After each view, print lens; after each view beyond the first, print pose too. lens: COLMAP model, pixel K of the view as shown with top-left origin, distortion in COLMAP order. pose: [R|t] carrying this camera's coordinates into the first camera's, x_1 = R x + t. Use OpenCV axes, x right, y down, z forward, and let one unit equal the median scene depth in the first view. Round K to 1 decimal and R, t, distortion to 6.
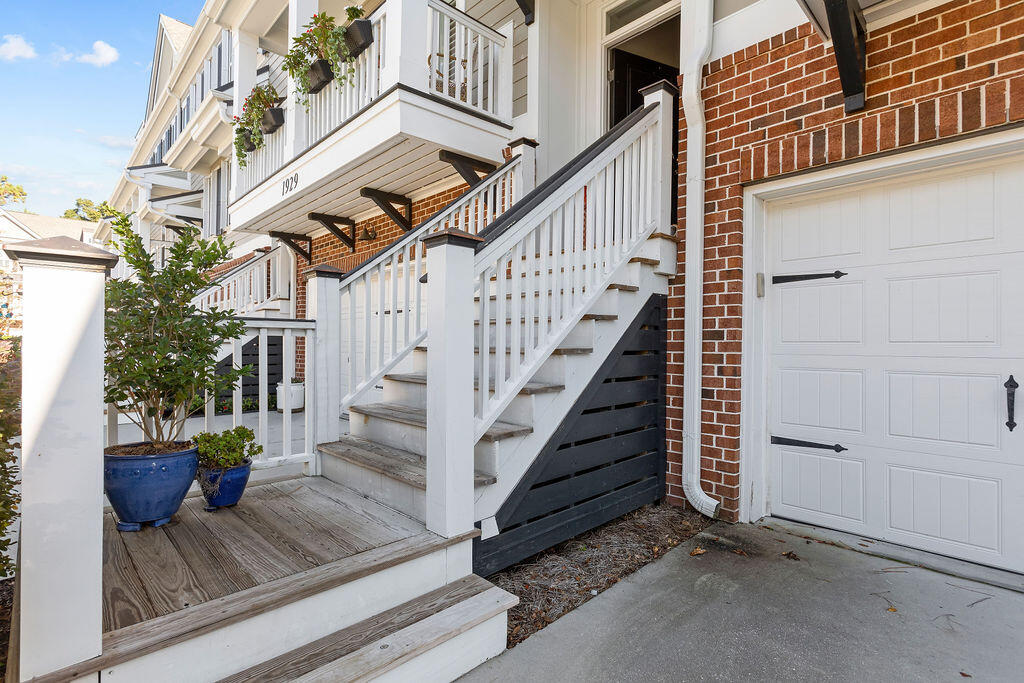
lens RADIAL K [[492.1, 0, 509.4], [0, 492.1, 341.2], [0, 0, 1]] dist [0.003686, 0.000608]
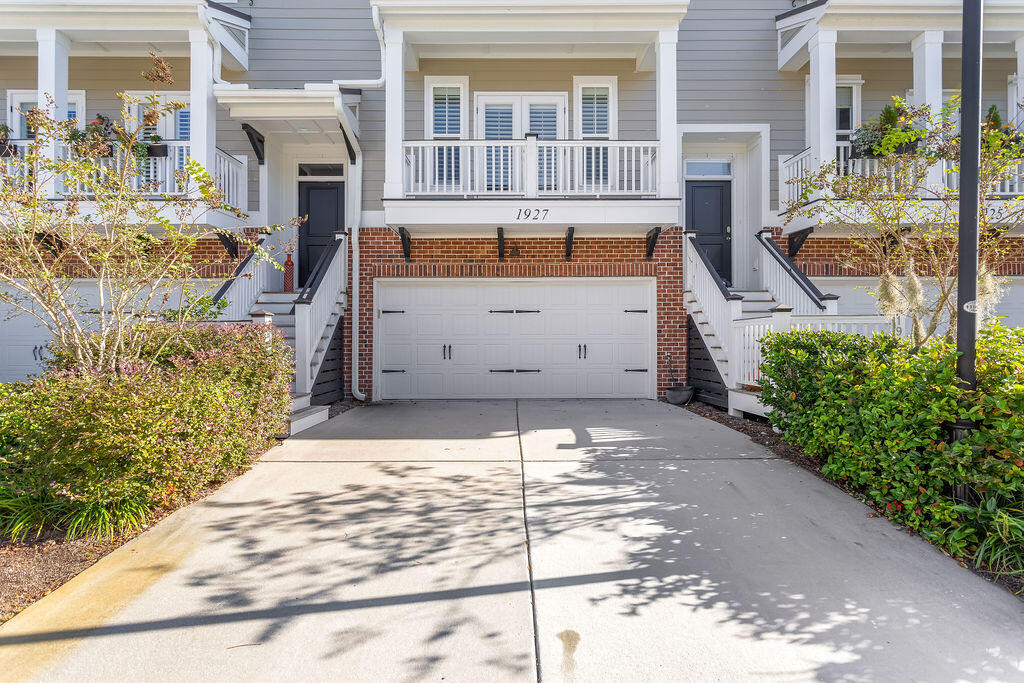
lens RADIAL K [[560.7, 0, 513.5], [0, 560.7, 341.2], [0, 0, 1]] dist [0.000575, 0.000322]
pose [[0.681903, -0.000386, 0.731442, -1.220304], [0.004208, 0.999985, -0.003395, 0.048497], [-0.731430, 0.005393, 0.681895, -1.617271]]
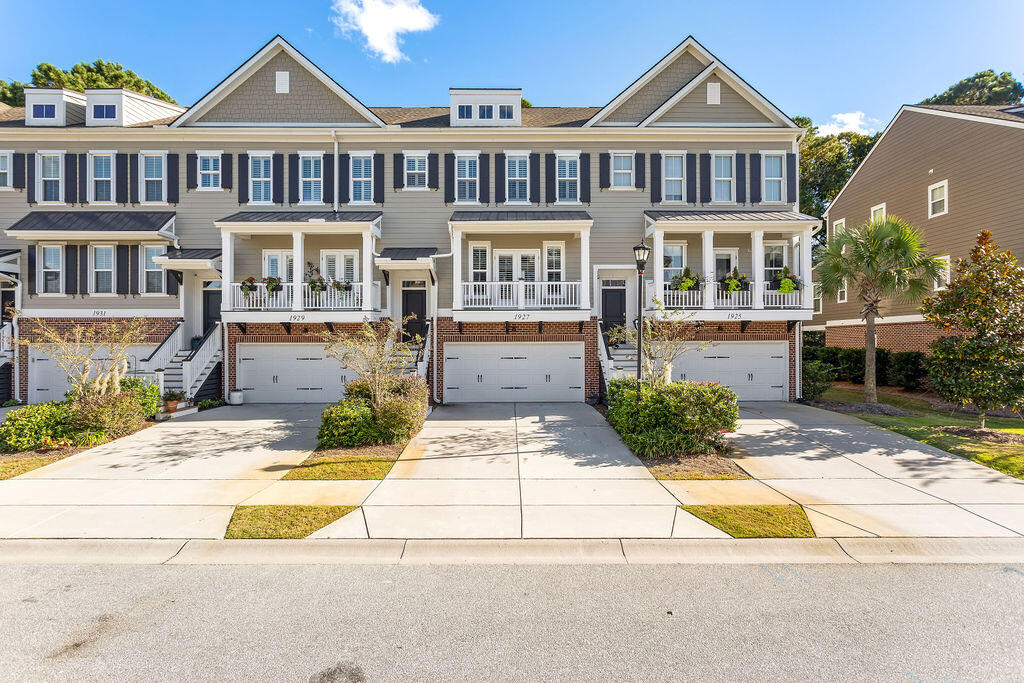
lens RADIAL K [[498.4, 0, 507.0], [0, 498.4, 345.1], [0, 0, 1]] dist [0.001752, 0.000368]
pose [[0.683688, -0.001796, 0.729772, -2.984202], [0.004569, 0.999988, -0.001820, -0.259351], [-0.729760, 0.004579, 0.683688, -3.189256]]
